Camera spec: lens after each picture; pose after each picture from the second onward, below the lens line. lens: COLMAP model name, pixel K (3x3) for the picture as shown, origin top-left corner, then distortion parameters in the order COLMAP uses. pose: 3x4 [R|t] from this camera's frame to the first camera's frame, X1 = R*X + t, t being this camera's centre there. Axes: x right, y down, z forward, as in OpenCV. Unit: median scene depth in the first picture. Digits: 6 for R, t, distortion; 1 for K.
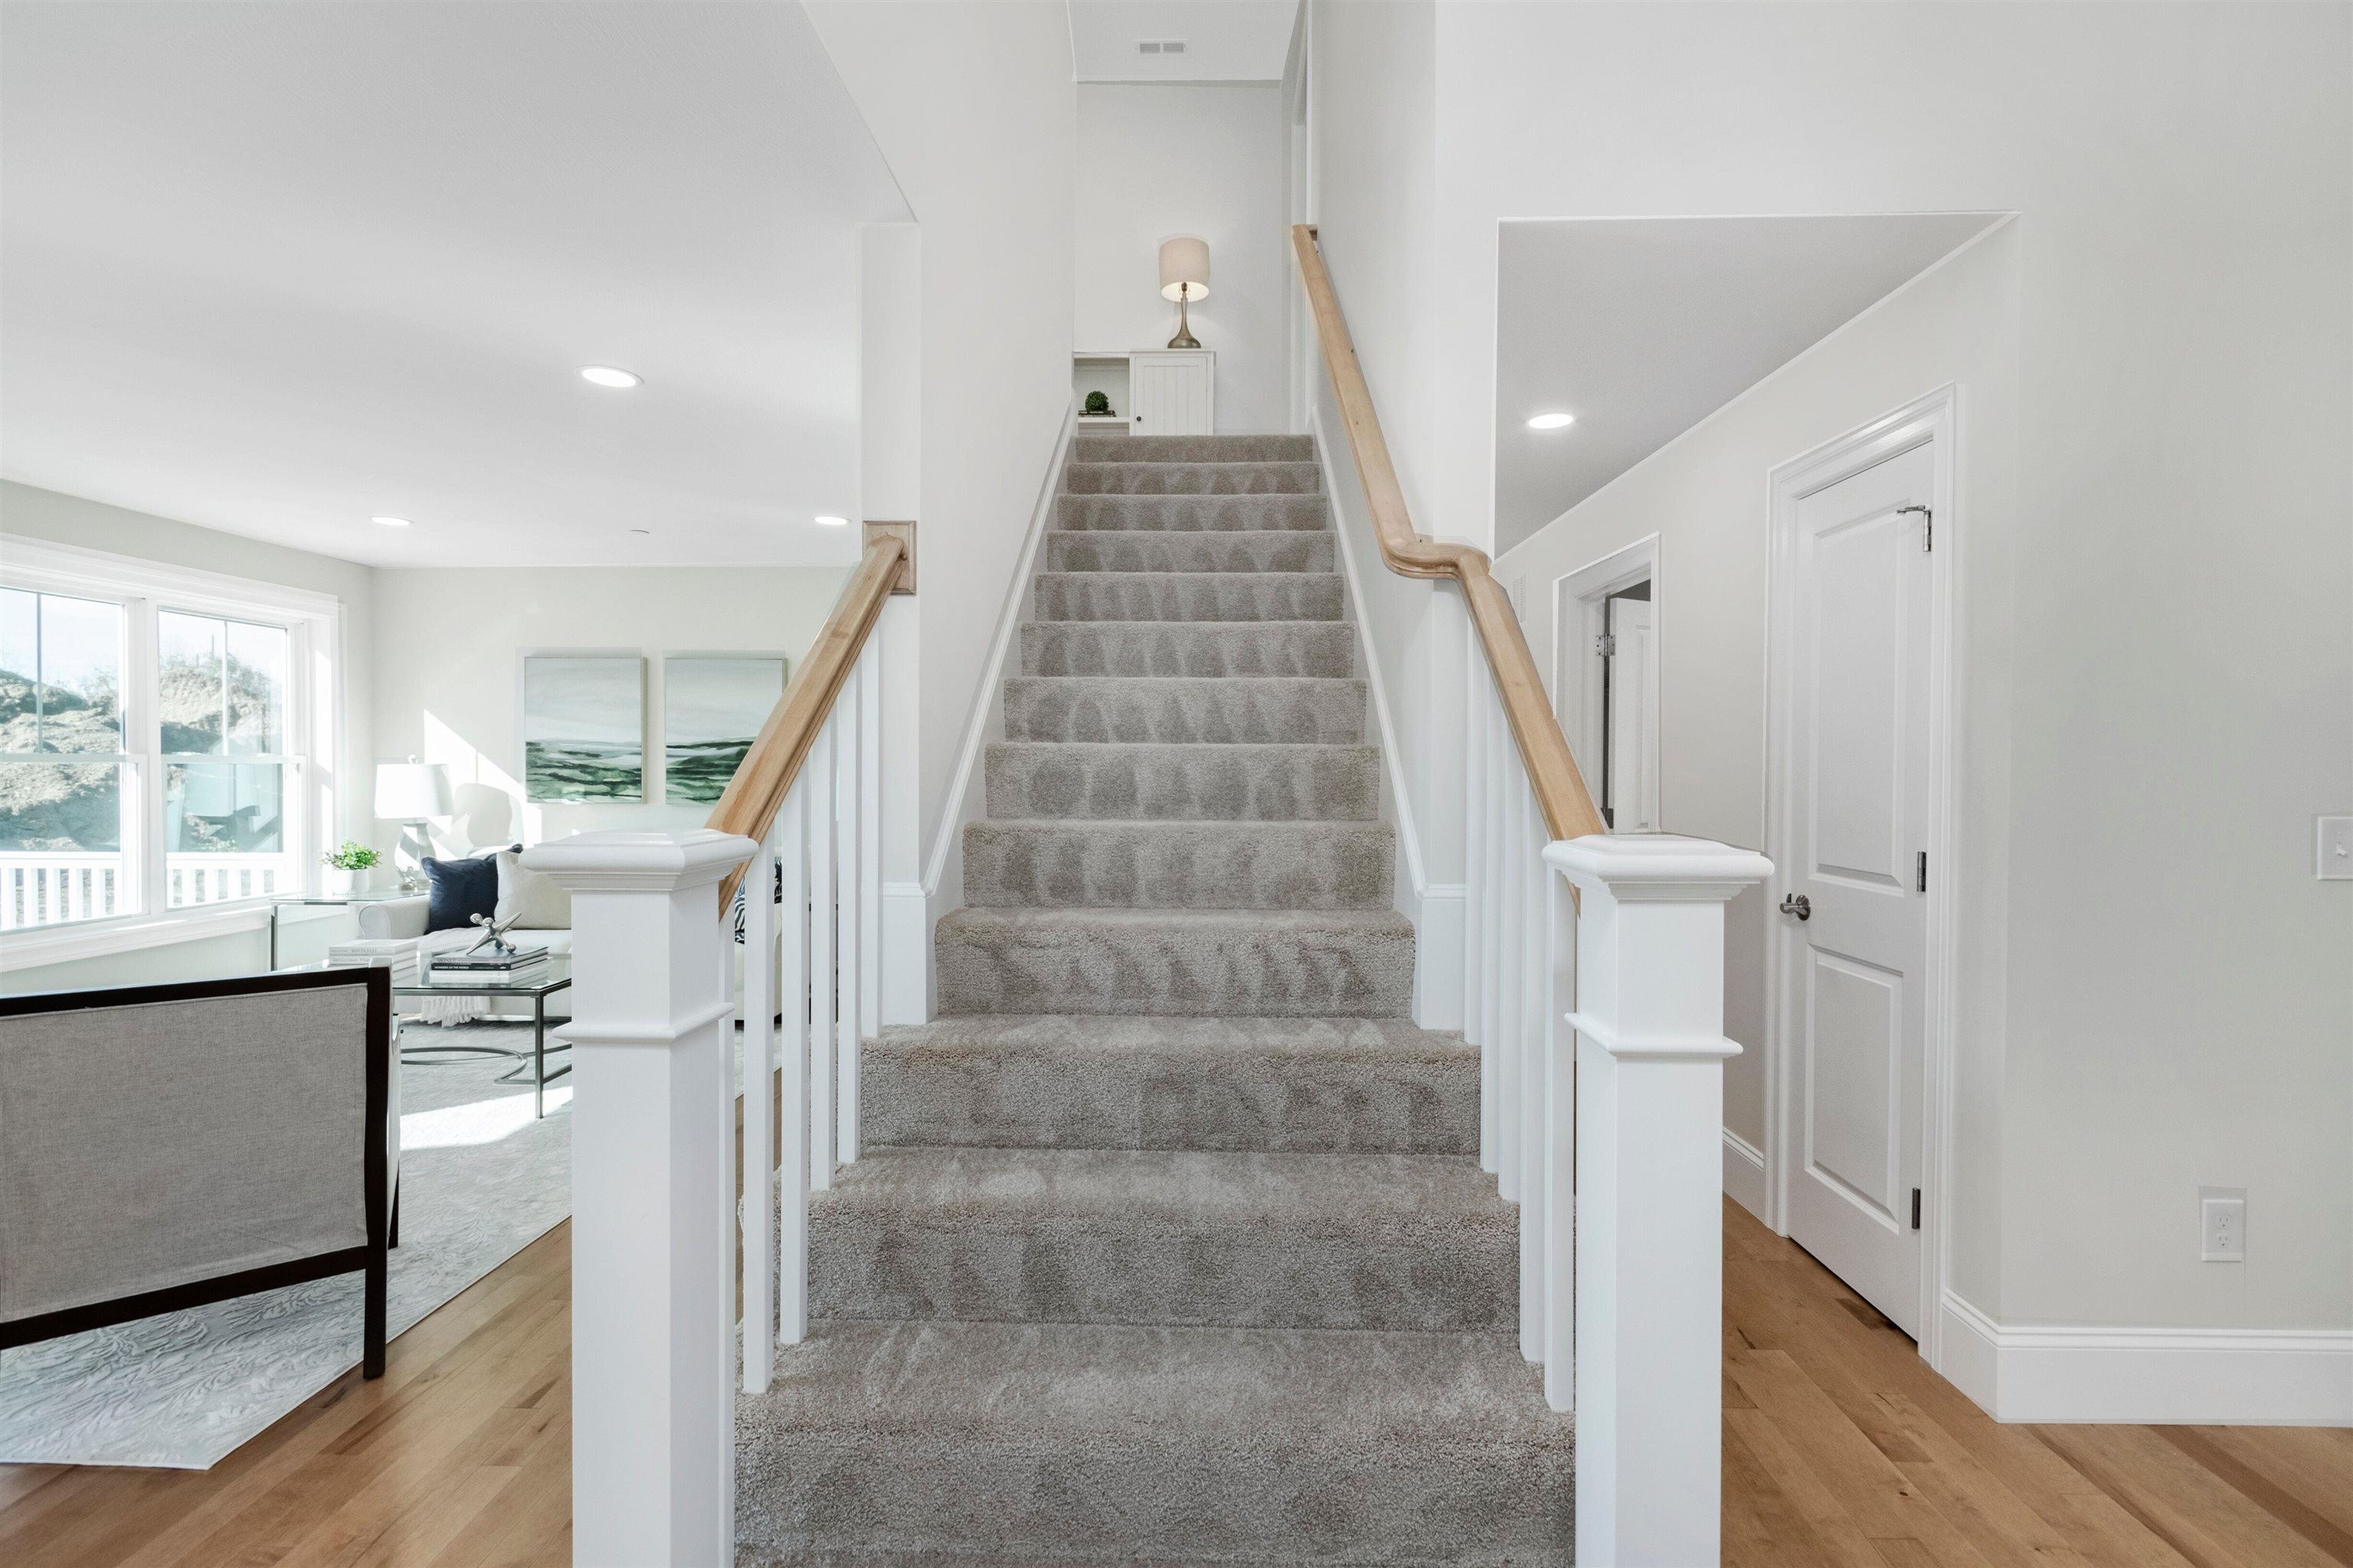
lens RADIAL K [[1058.4, 0, 1174.3], [0, 1058.4, 776.2], [0, 0, 1]] dist [0.016257, 0.000029]
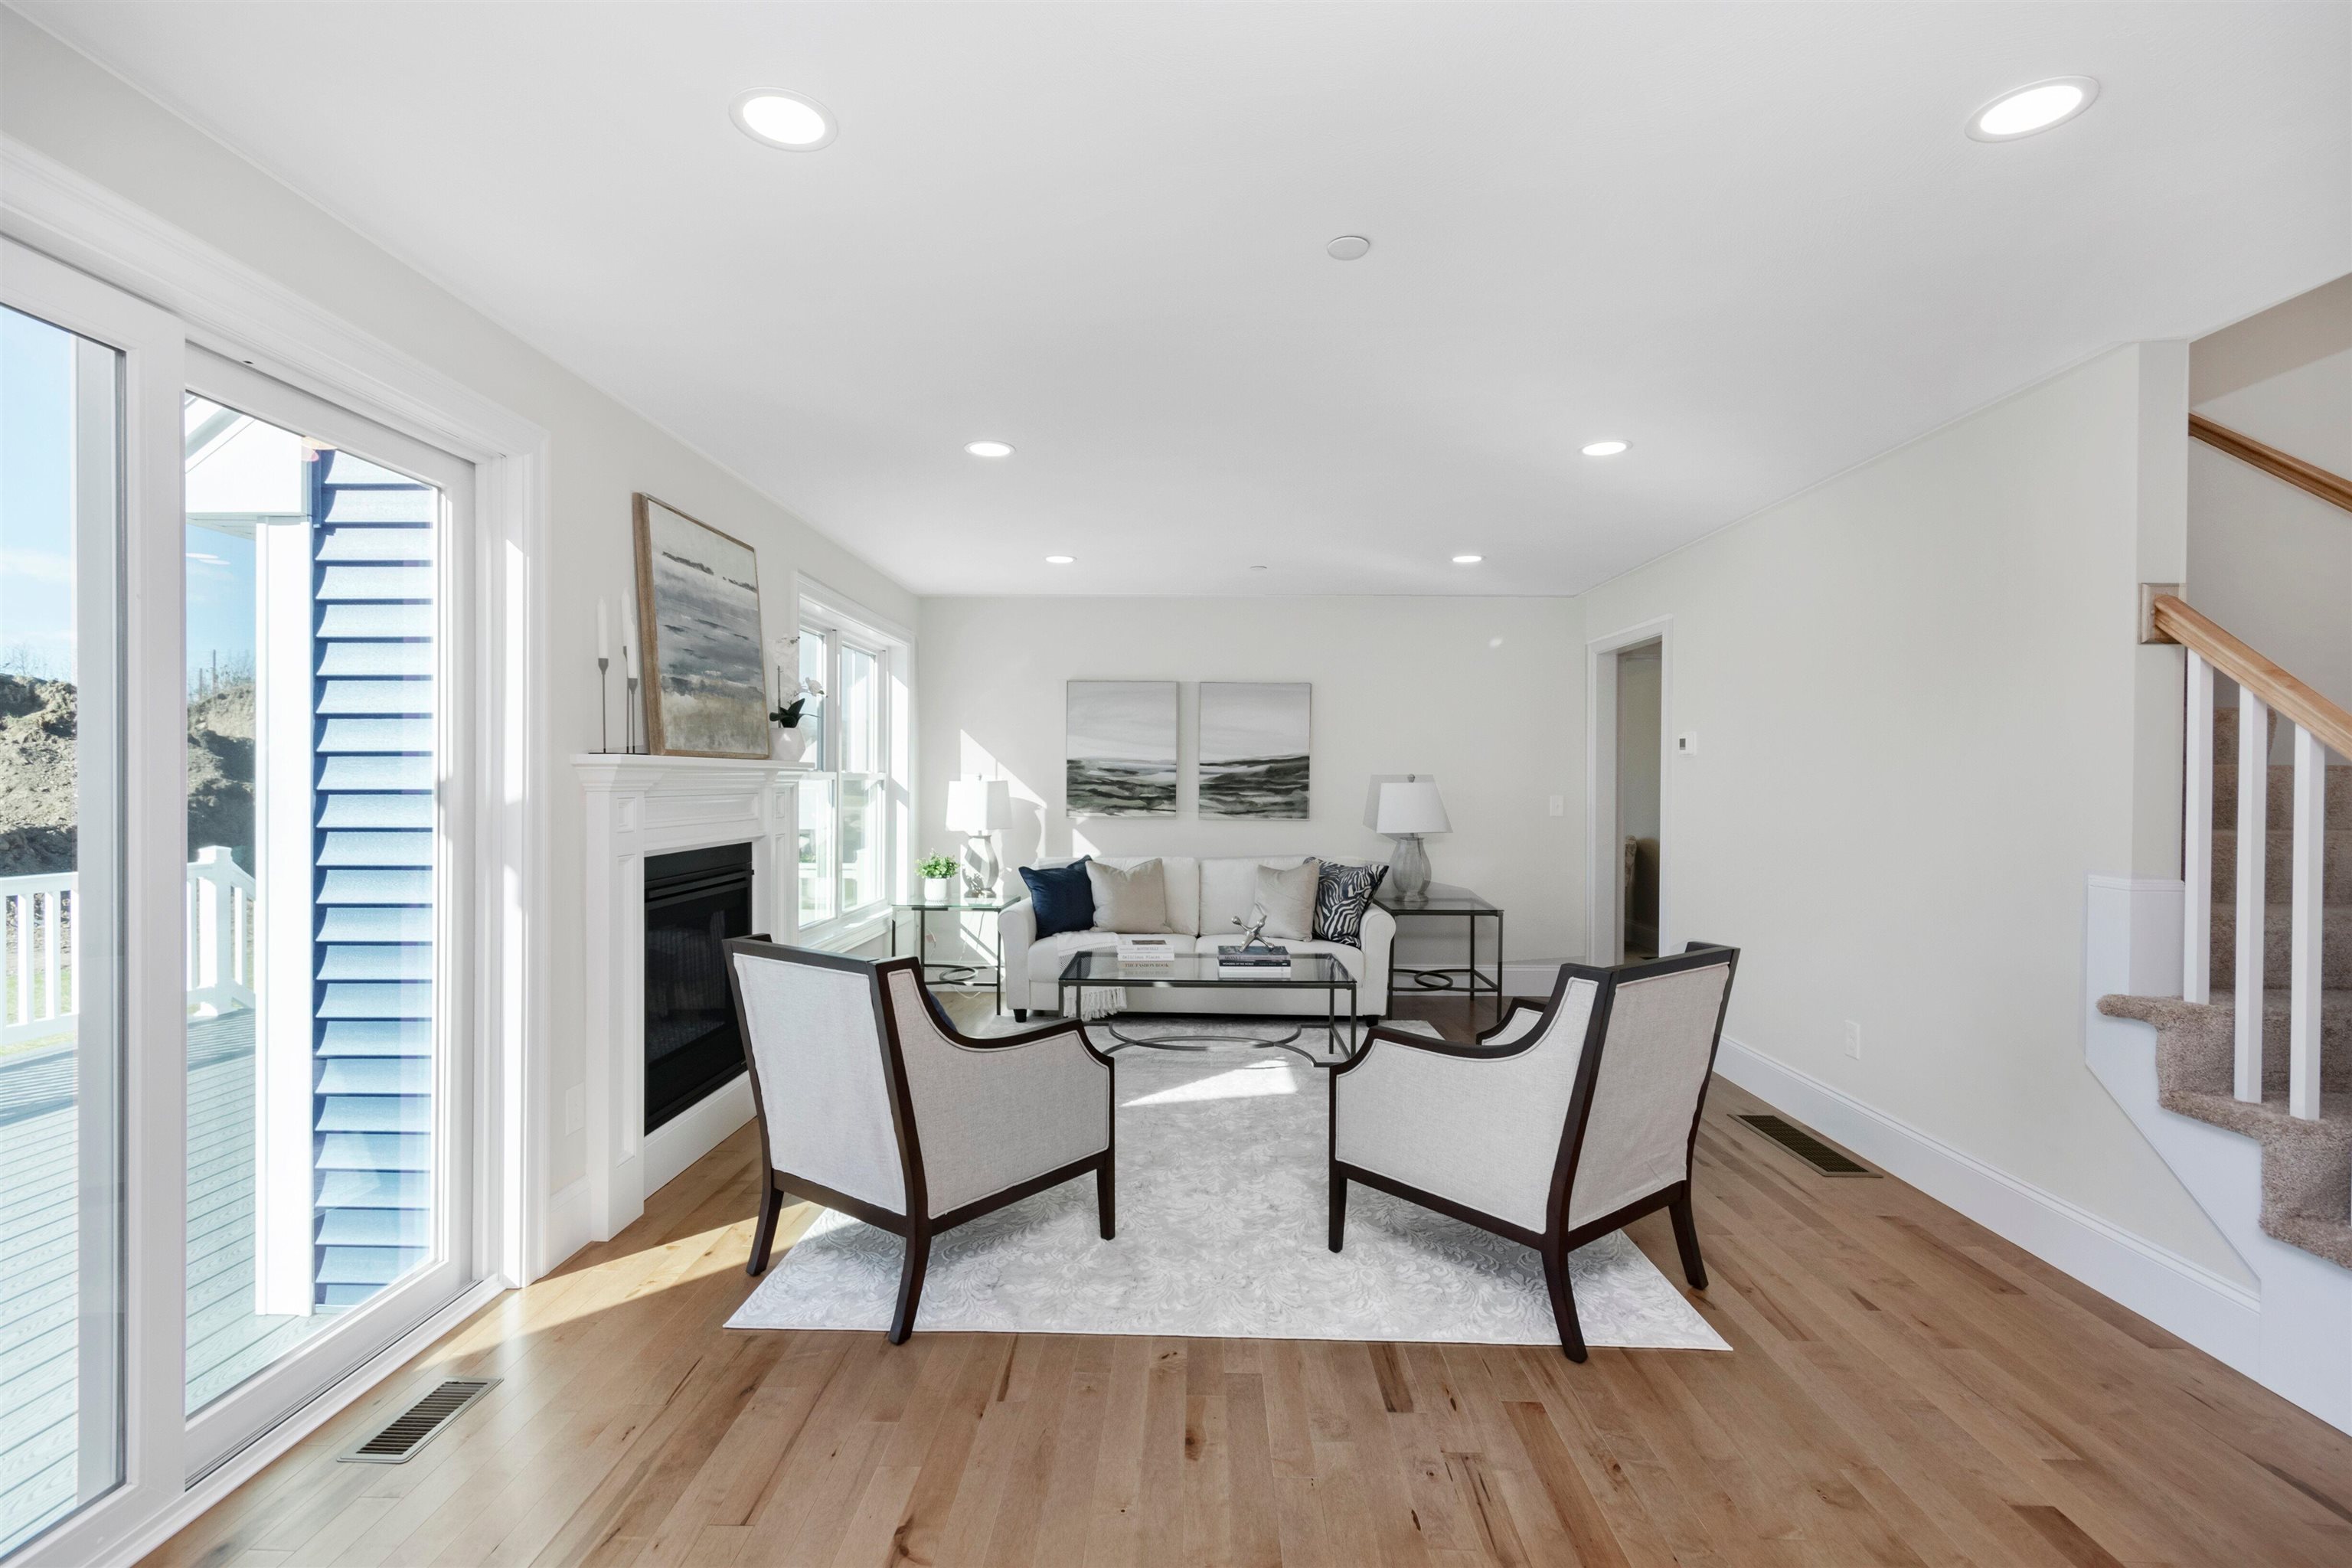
lens RADIAL K [[1058.0, 0, 1180.1], [0, 1058.0, 780.4], [0, 0, 1]] dist [0.016257, 0.000029]
pose [[0.999523, -0.000994, 0.030860, -0.530204], [0.001446, 0.999892, -0.014612, 0.004113], [-0.030842, 0.014650, 0.999417, -0.069285]]
